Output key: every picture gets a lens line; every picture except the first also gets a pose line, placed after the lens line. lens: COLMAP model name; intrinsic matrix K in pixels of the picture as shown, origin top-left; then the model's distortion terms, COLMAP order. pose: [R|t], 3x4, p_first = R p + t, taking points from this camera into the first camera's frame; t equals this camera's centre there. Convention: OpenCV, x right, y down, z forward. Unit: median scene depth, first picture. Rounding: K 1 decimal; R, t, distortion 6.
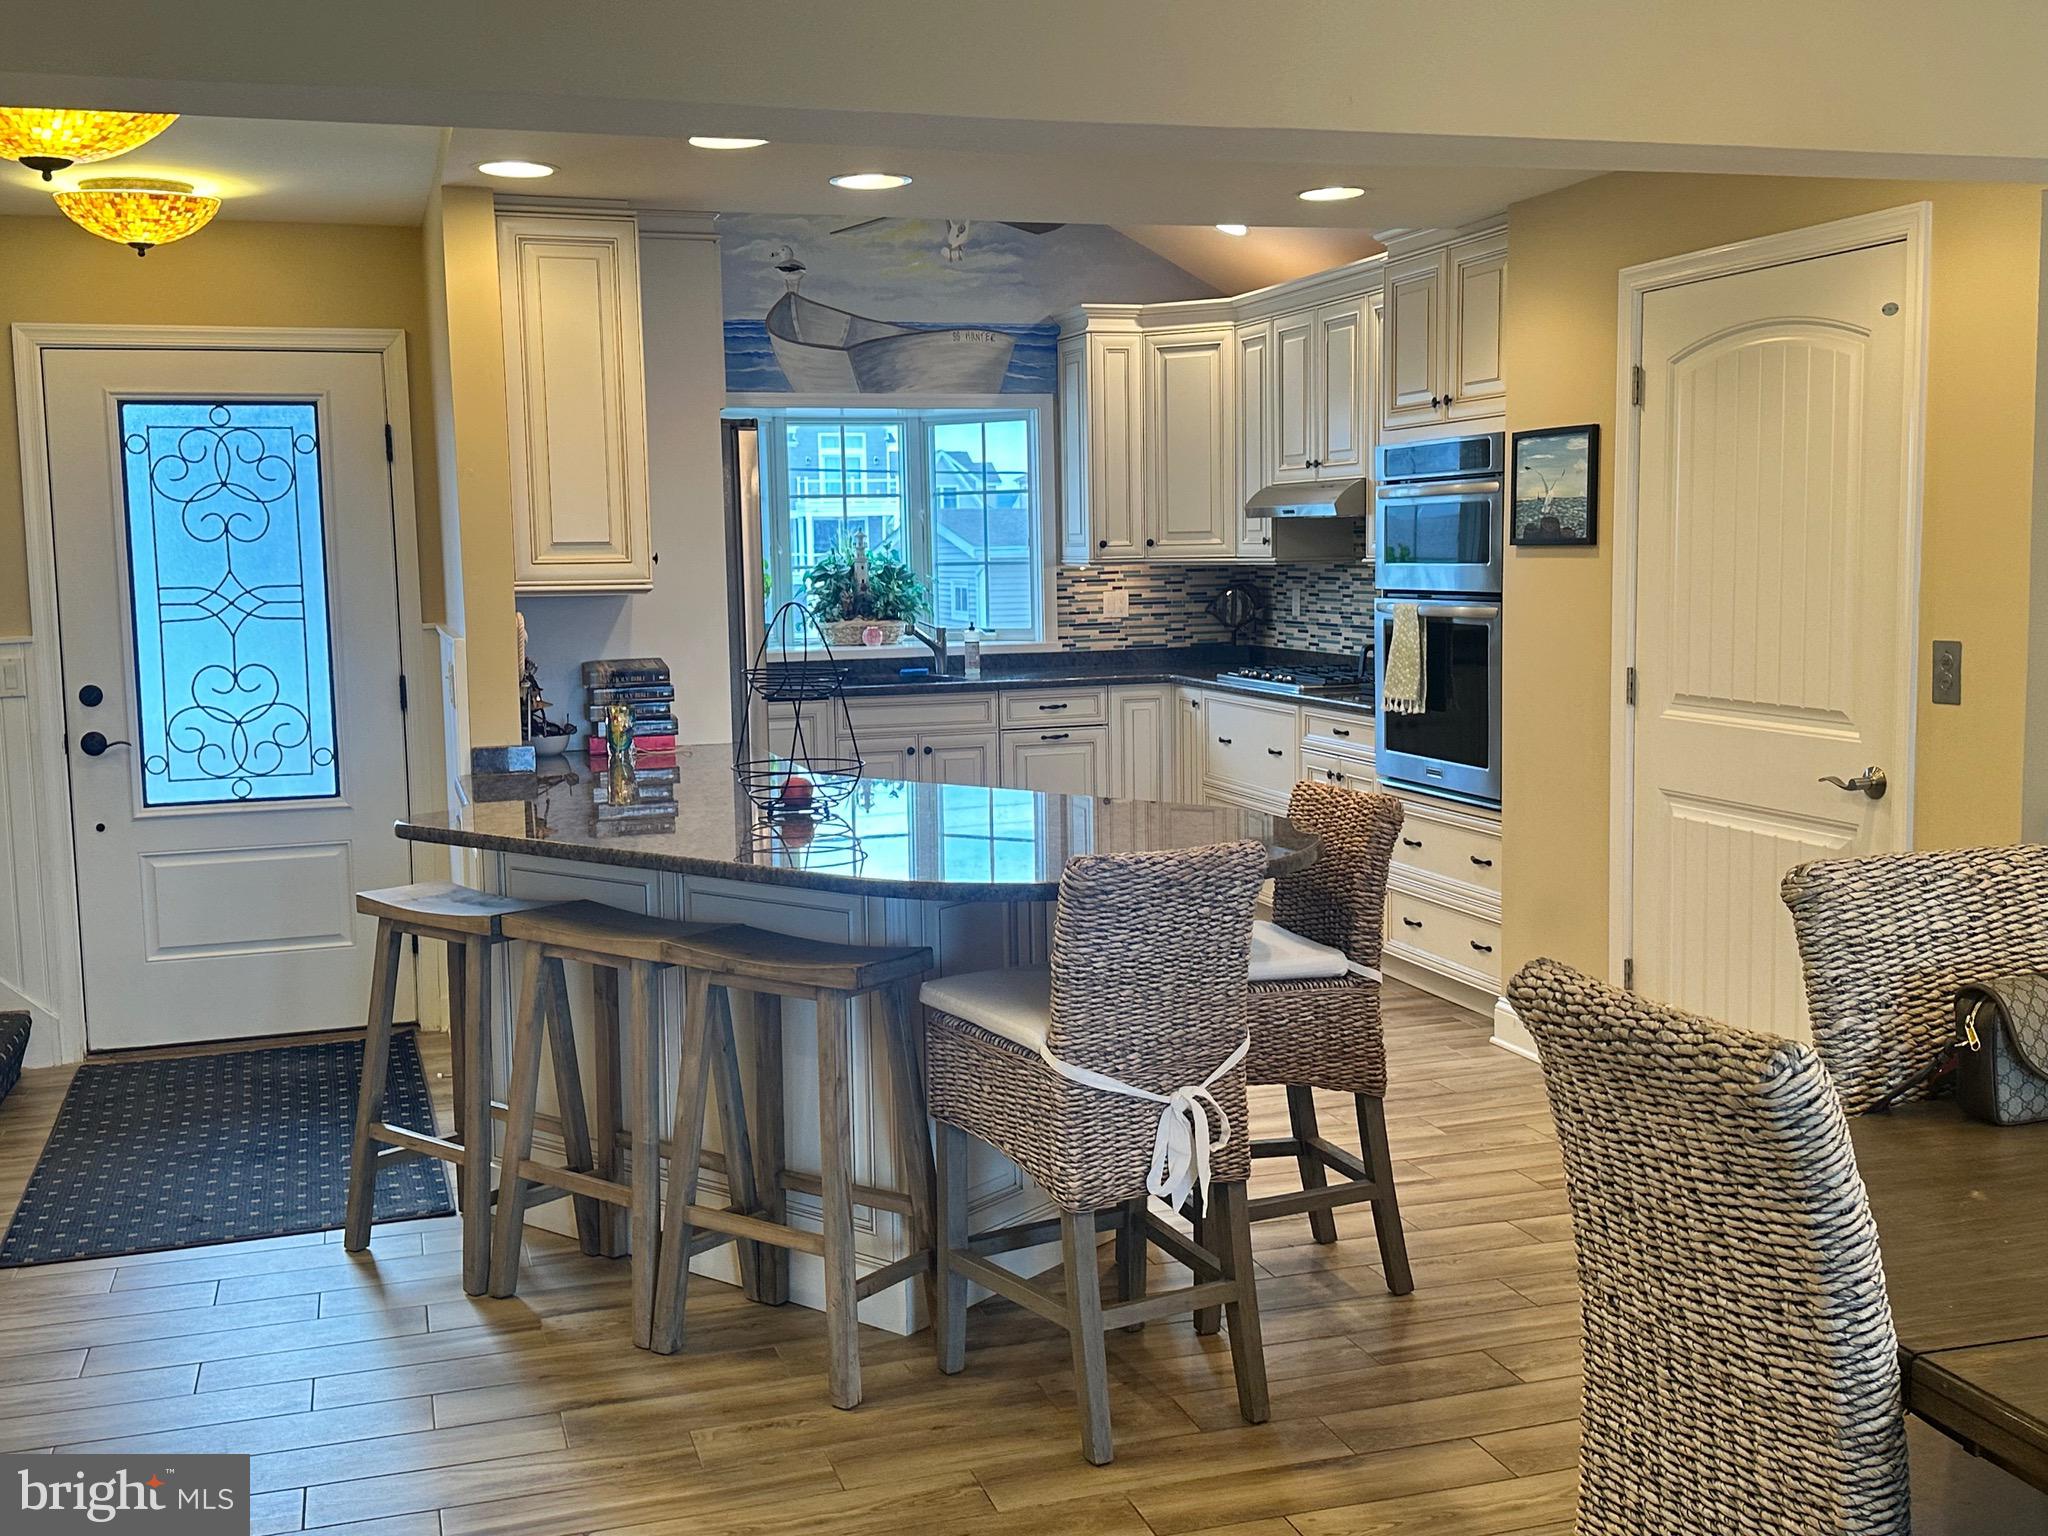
lens RADIAL K [[2036.8, 0, 990.4], [0, 2036.8, 740.8], [0, 0, 1]] dist [0.085176, 0.000000]
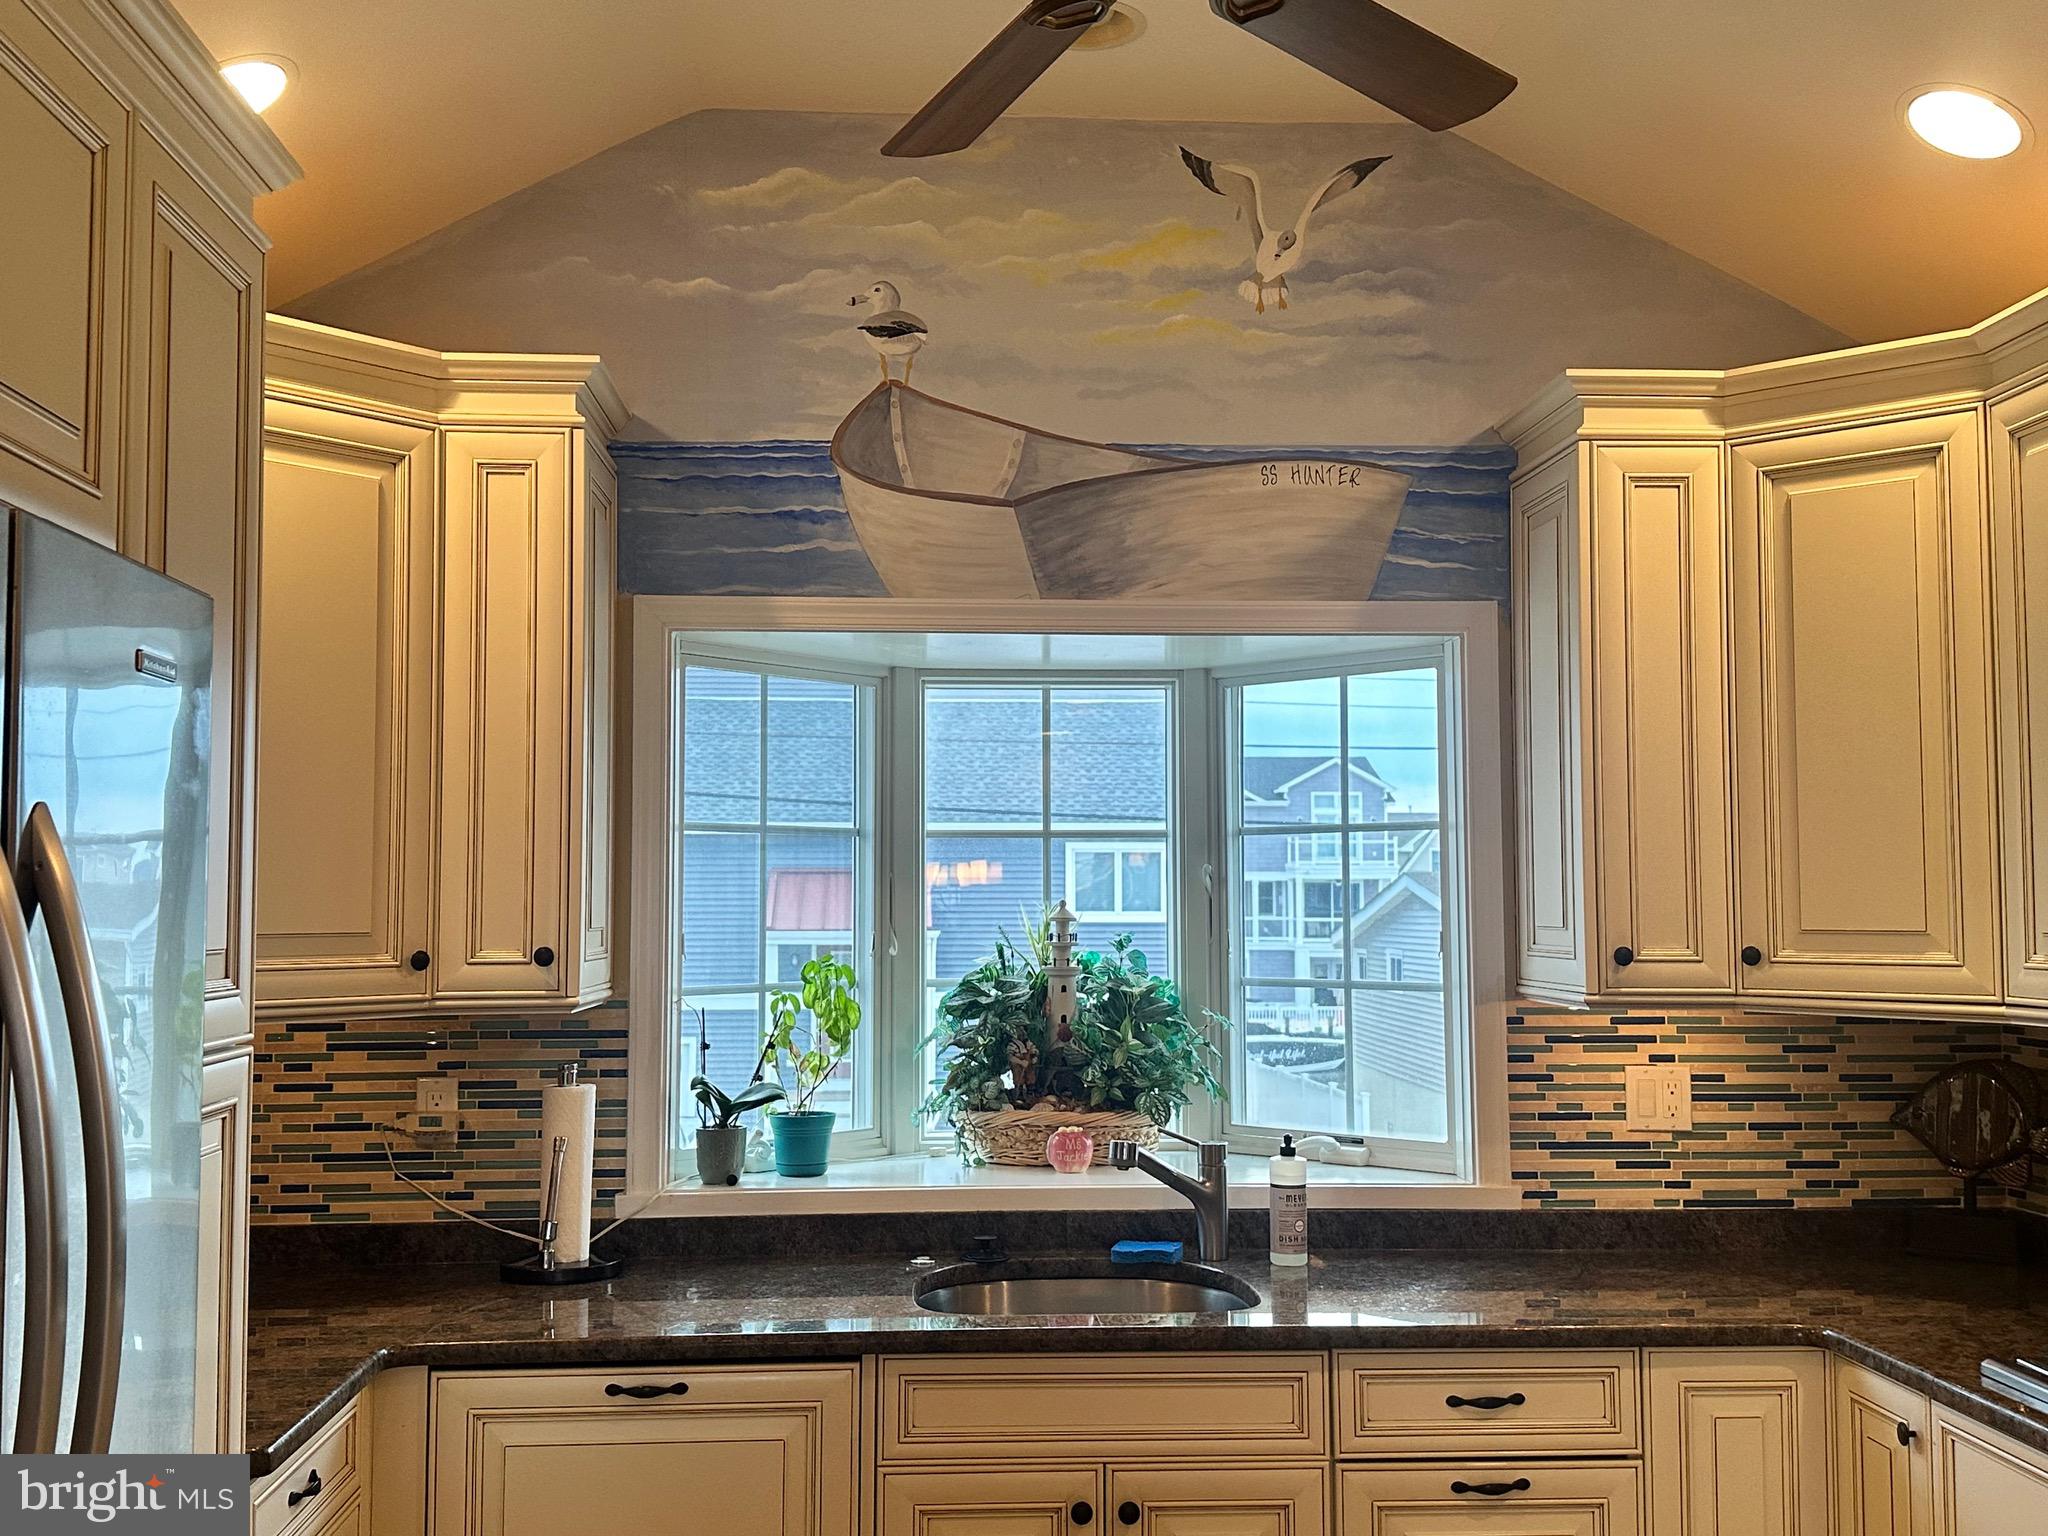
lens RADIAL K [[2036.8, 0, 1004.6], [0, 2036.8, 788.9], [0, 0, 1]] dist [0.085176, 0.000000]
pose [[0.971218, 0.003706, -0.238162, 0.033703], [-0.040021, 0.988203, -0.147828, -0.064918], [0.234804, 0.153105, 0.959909, 0.585870]]
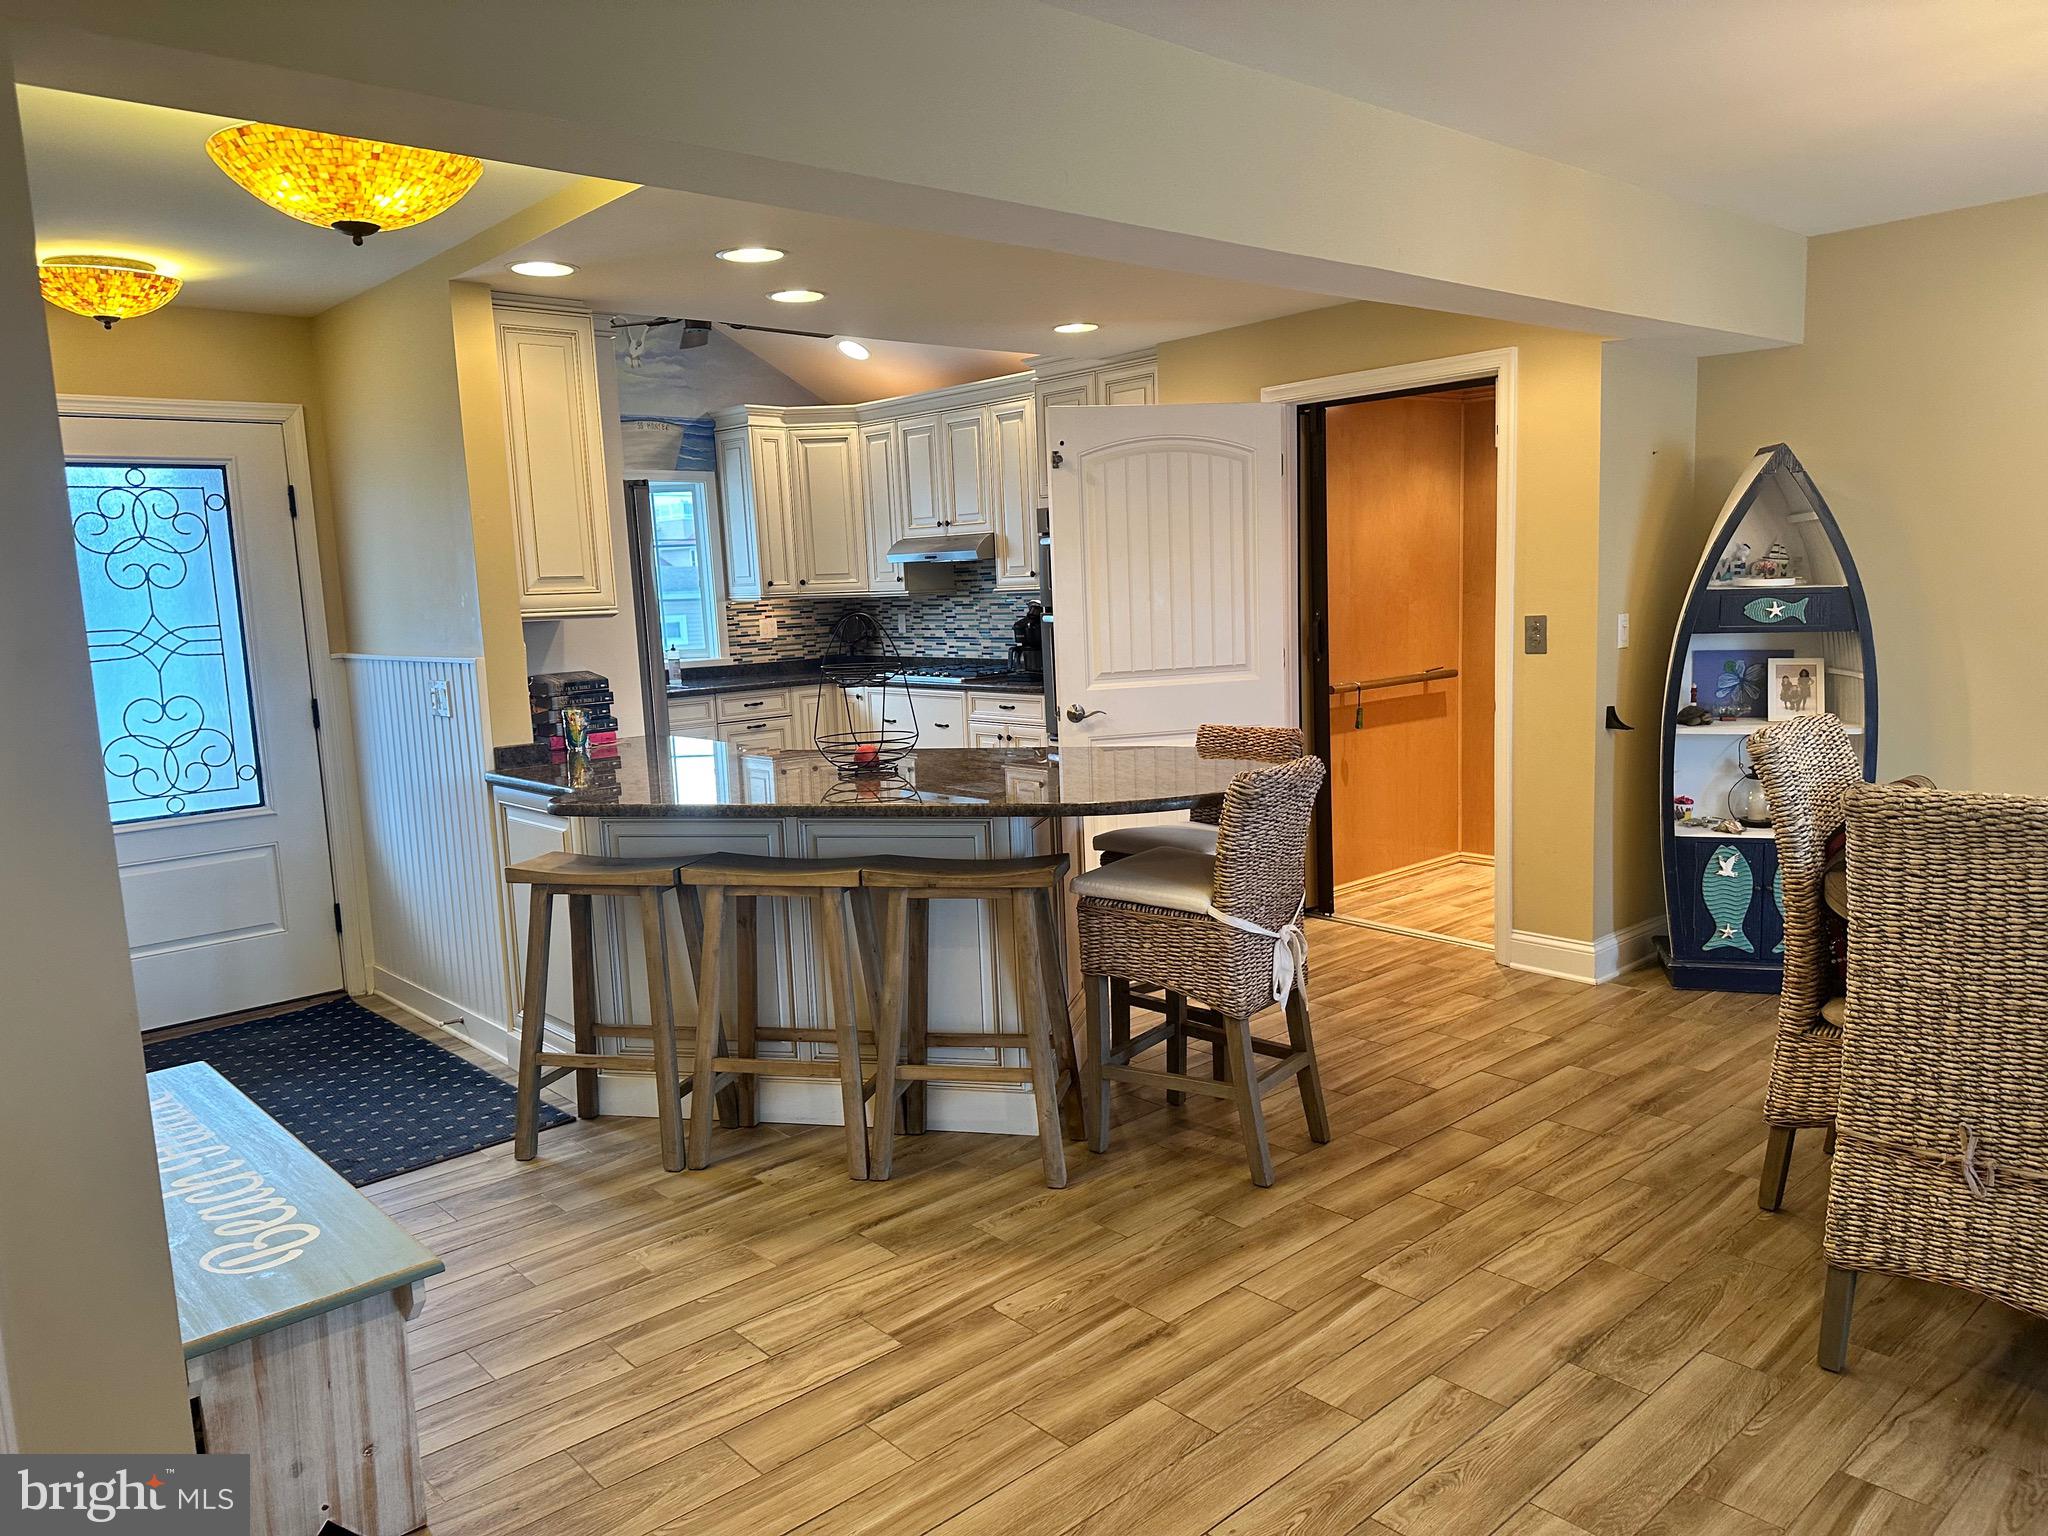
lens RADIAL K [[1441.9, 0, 1018.0], [0, 1441.9, 782.2], [0, 0, 1]] dist [0.067479, -0.088573]
pose [[0.912285, -0.076146, 0.402415, -0.191456], [0.063661, 0.996986, 0.044332, 0.003172], [-0.404578, -0.014825, 0.914383, 0.051170]]
